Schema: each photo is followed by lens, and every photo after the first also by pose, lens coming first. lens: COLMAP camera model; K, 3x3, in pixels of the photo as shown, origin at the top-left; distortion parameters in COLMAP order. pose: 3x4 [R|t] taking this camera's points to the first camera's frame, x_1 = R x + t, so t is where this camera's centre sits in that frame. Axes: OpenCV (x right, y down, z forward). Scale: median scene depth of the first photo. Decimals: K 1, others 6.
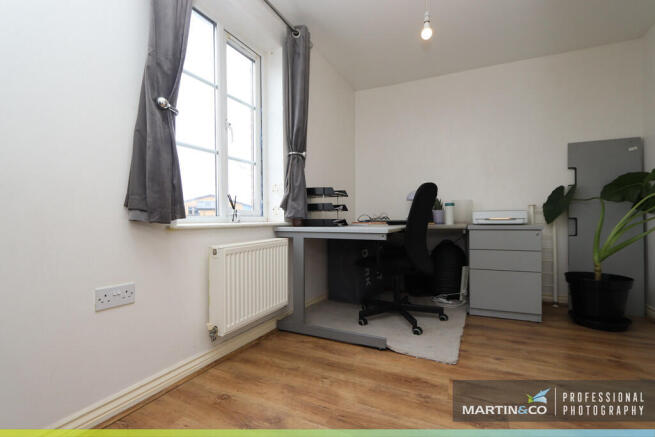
lens RADIAL K [[300.7, 0, 331.0], [0, 300.7, 218.4], [0, 0, 1]] dist [-0.013498, 0.000921]
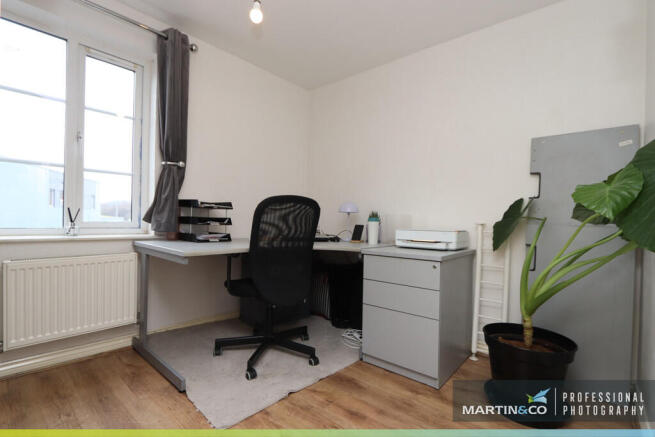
lens RADIAL K [[300.7, 0, 326.9], [0, 300.7, 220.3], [0, 0, 1]] dist [-0.013498, 0.000921]
pose [[0.962317, 0.028843, -0.270395, 0.615962], [-0.030998, 0.999513, -0.003702, -0.048052], [0.270157, 0.011944, 0.962742, 0.222364]]
